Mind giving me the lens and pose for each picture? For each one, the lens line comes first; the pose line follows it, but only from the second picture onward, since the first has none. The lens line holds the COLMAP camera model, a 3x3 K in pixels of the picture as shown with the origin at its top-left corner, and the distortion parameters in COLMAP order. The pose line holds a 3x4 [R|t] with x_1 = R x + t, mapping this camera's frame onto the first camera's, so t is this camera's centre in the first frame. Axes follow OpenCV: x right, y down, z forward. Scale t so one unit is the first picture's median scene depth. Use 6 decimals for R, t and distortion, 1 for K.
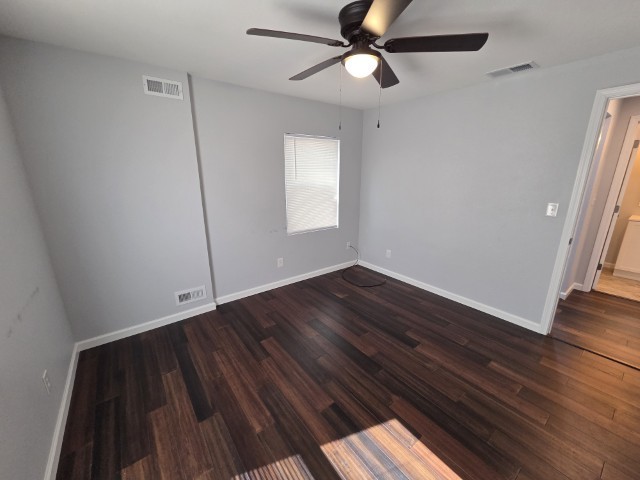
lens RADIAL K [[260.2, 0, 318.1], [0, 260.2, 242.6], [0, 0, 1]] dist [0.003243, -0.001324]
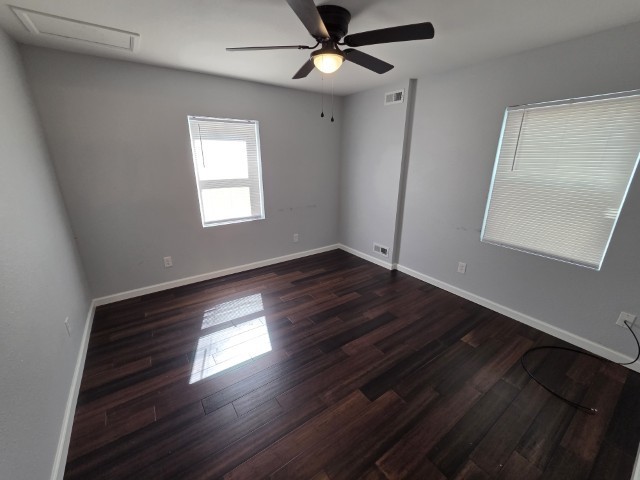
lens RADIAL K [[260.2, 0, 319.8], [0, 260.2, 240.8], [0, 0, 1]] dist [0.003243, -0.001324]
pose [[-0.025225, 0.310534, -0.950228, 1.002134], [-0.268480, 0.913505, 0.305660, -0.214078], [0.962955, 0.262828, 0.060329, 0.743472]]
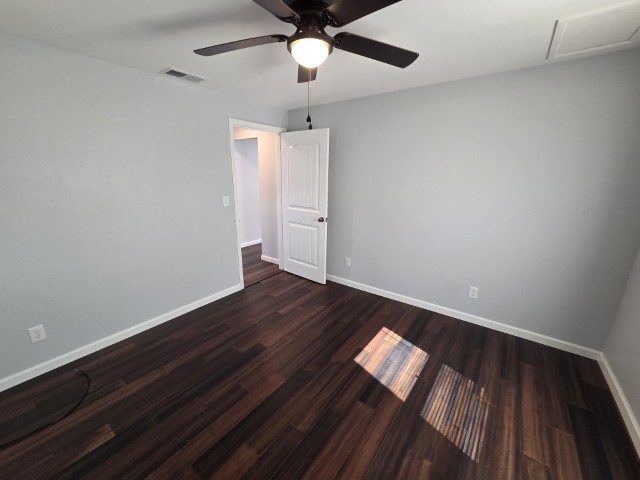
lens RADIAL K [[260.2, 0, 317.1], [0, 260.2, 245.0], [0, 0, 1]] dist [0.003243, -0.001324]
pose [[-0.281381, -0.262940, 0.922869, -0.536853], [0.247400, 0.909336, 0.334516, -0.259048], [-0.927156, 0.322444, -0.190819, 0.909024]]
